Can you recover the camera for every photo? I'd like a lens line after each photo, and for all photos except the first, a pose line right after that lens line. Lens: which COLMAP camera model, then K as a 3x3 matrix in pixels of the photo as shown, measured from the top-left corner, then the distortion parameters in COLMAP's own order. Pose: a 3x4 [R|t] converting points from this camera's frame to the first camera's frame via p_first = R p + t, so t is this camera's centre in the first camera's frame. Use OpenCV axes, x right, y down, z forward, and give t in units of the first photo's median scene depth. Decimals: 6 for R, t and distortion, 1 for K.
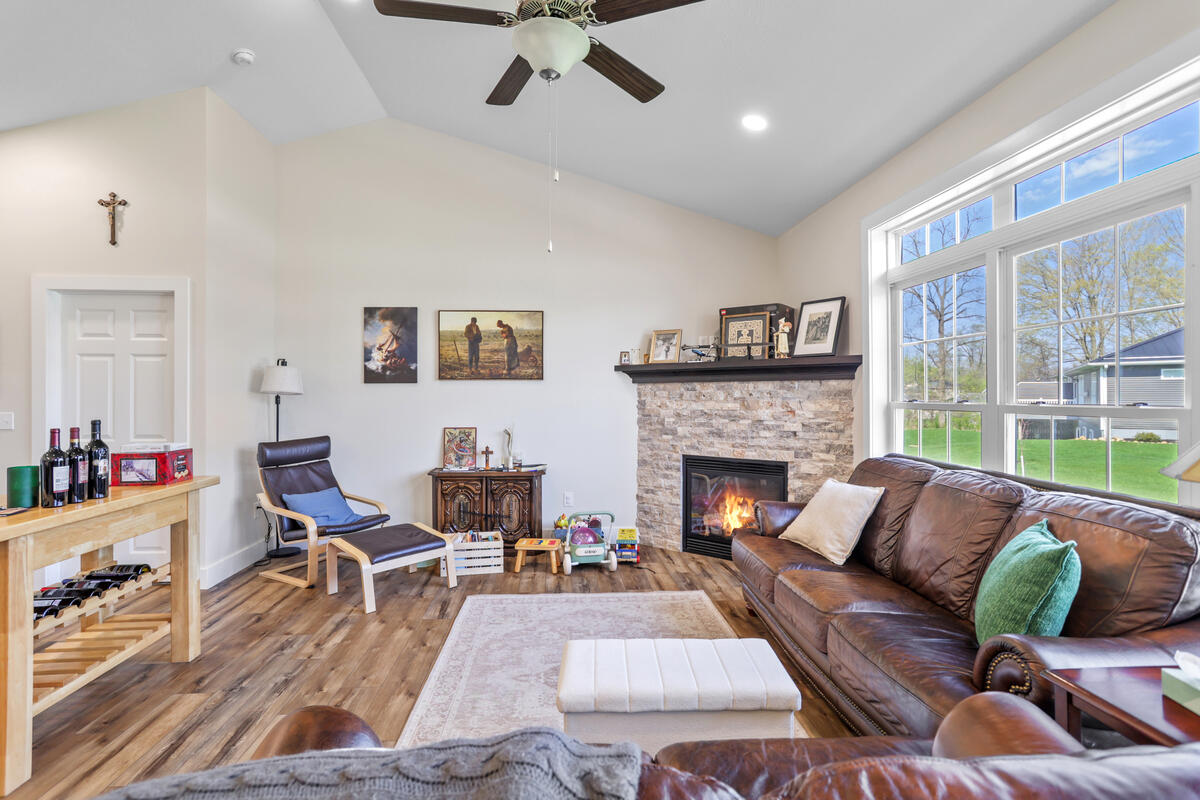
lens RADIAL K [[582.3, 0, 602.8], [0, 582.3, 395.6], [0, 0, 1]] dist [-0.051769, 0.033996]
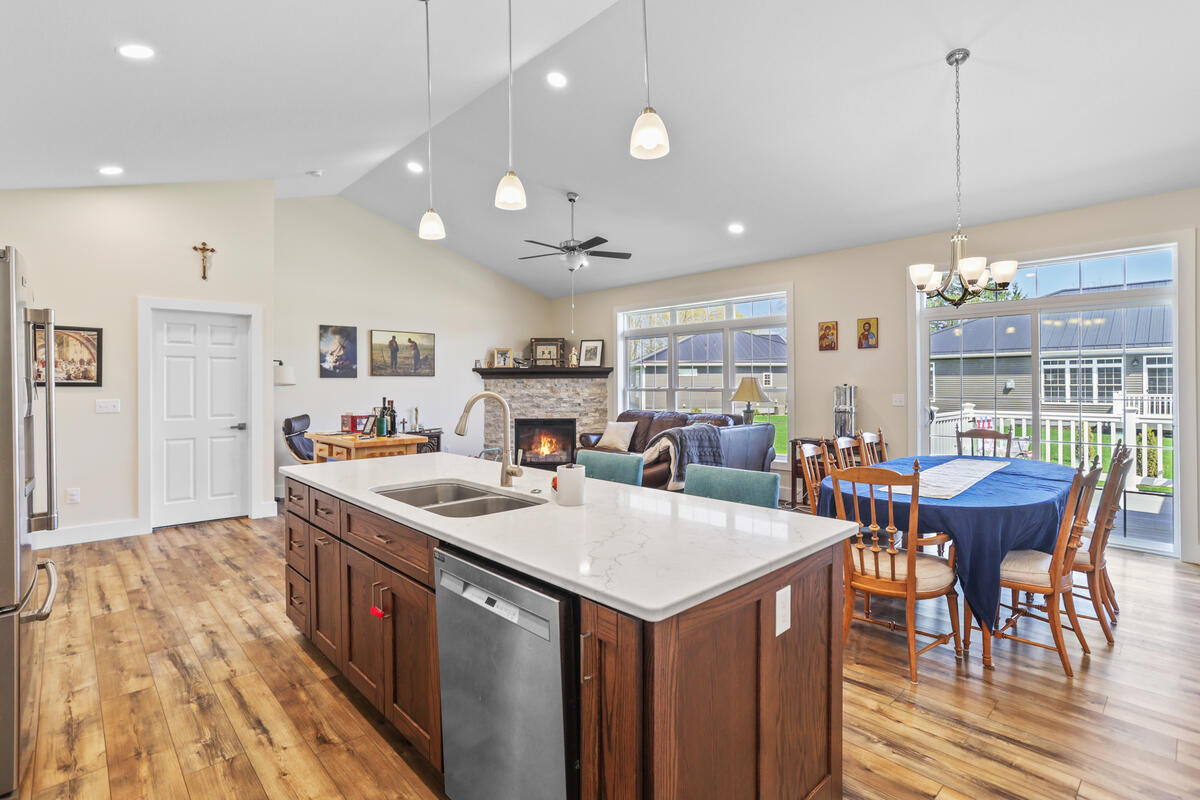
lens RADIAL K [[584.1, 0, 598.7], [0, 584.1, 380.4], [0, 0, 1]] dist [-0.000148, 0.000500]
pose [[0.783781, 0.003605, 0.621026, -0.818070], [0.003819, 0.999936, -0.010625, 0.003425], [-0.621025, 0.010699, 0.783718, -0.603131]]
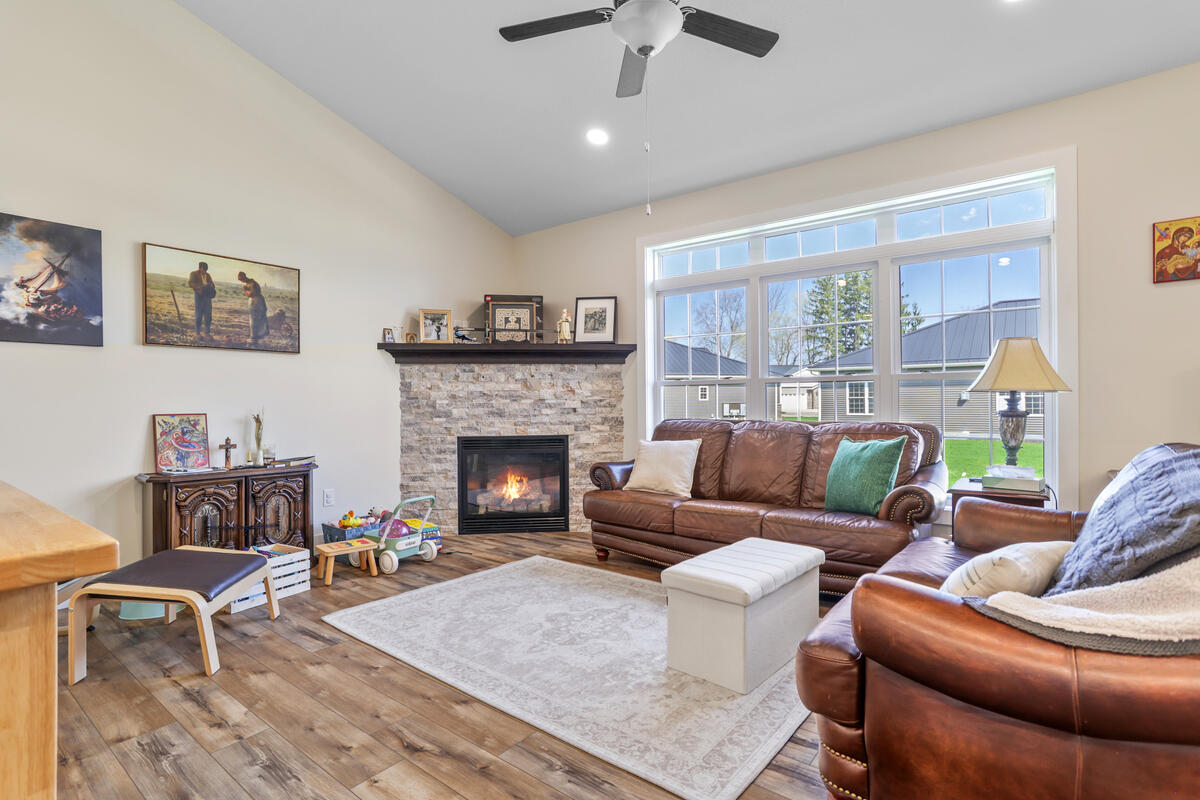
lens RADIAL K [[585.0, 0, 600.0], [0, 585.0, 400.0], [0, 0, 1]] dist [-0.035261, 0.033086]
pose [[0.680357, 0.000491, 0.732881, -0.447126], [0.005718, 0.999966, -0.005978, 0.048471], [-0.732859, 0.008258, 0.680331, 0.152369]]
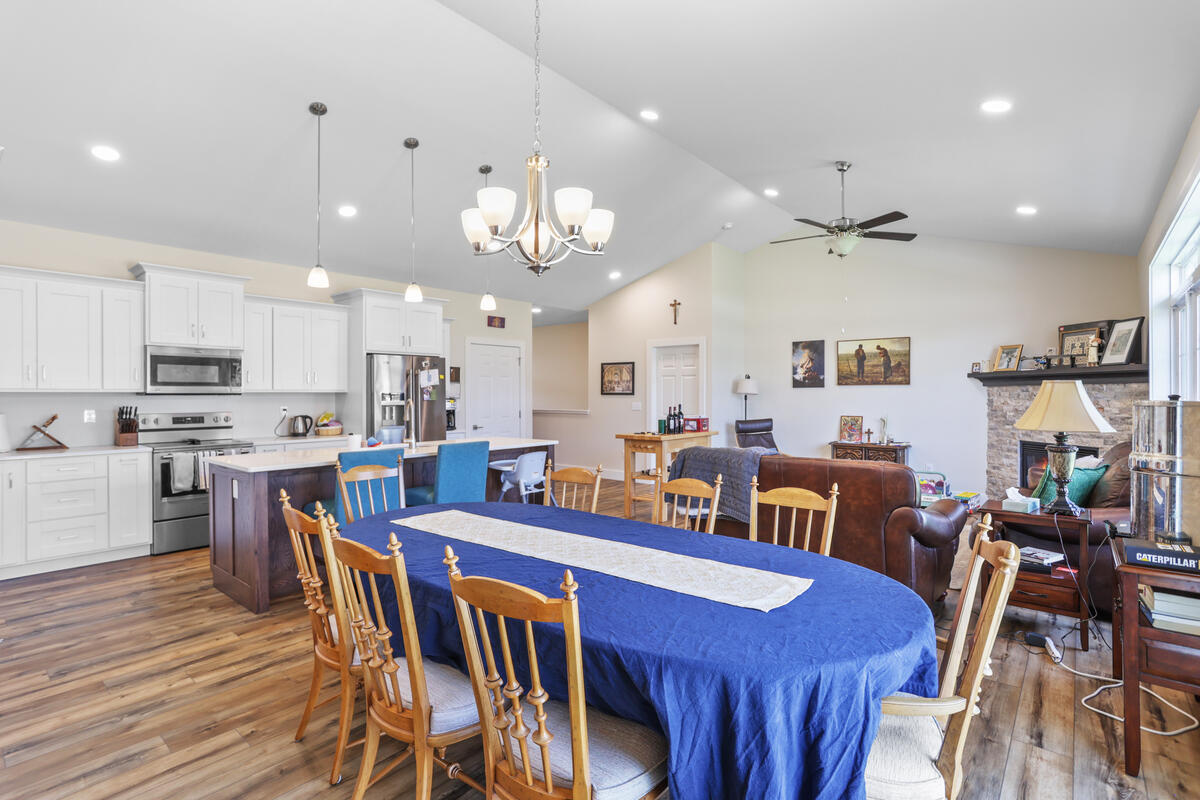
lens RADIAL K [[582.3, 0, 602.8], [0, 582.3, 395.6], [0, 0, 1]] dist [-0.051769, 0.033996]
pose [[0.712480, 0.001675, -0.701691, 0.389265], [-0.001335, 0.999999, 0.001031, 0.000135], [0.701691, 0.000202, 0.712481, -0.605978]]
